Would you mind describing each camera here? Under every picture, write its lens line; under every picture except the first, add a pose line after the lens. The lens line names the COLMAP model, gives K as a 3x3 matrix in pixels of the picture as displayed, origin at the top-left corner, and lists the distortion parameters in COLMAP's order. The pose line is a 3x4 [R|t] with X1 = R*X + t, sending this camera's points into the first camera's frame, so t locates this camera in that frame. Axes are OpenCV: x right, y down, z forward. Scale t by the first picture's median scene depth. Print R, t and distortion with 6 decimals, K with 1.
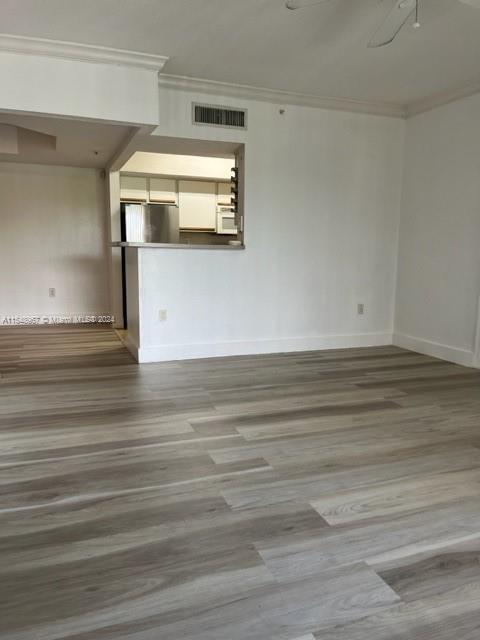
lens RADIAL K [[487.8, 0, 237.2], [0, 487.8, 319.2], [0, 0, 1]] dist [0.030646, -0.011117]
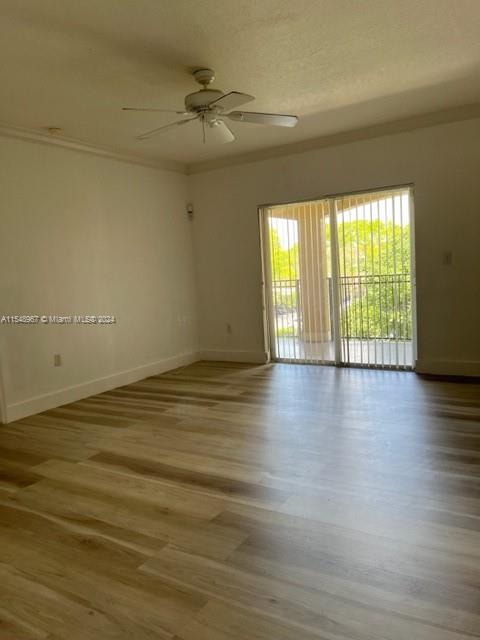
lens RADIAL K [[487.8, 0, 238.5], [0, 487.8, 321.1], [0, 0, 1]] dist [0.030646, -0.011117]
pose [[-0.606982, -0.061989, 0.792294, -0.737254], [0.166062, 0.965052, 0.202726, -0.286989], [-0.777172, 0.254621, -0.575476, 1.558482]]
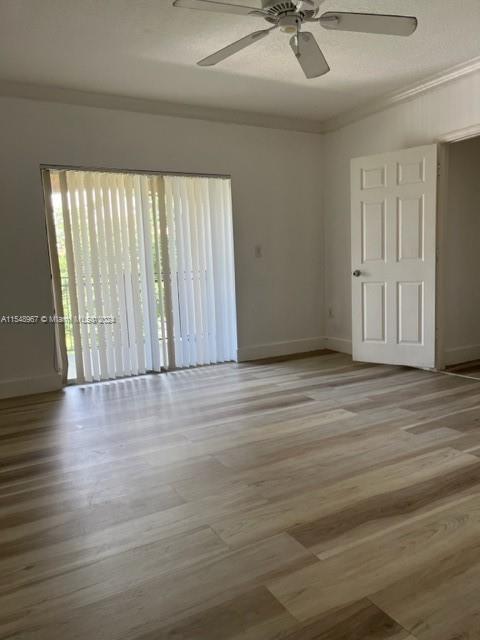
lens RADIAL K [[487.8, 0, 242.1], [0, 487.8, 319.4], [0, 0, 1]] dist [0.030646, -0.011117]
pose [[-0.986528, 0.042859, -0.157881, 0.567726], [0.001309, 0.967110, 0.254355, -0.251112], [0.163590, 0.250721, -0.954137, 1.781920]]
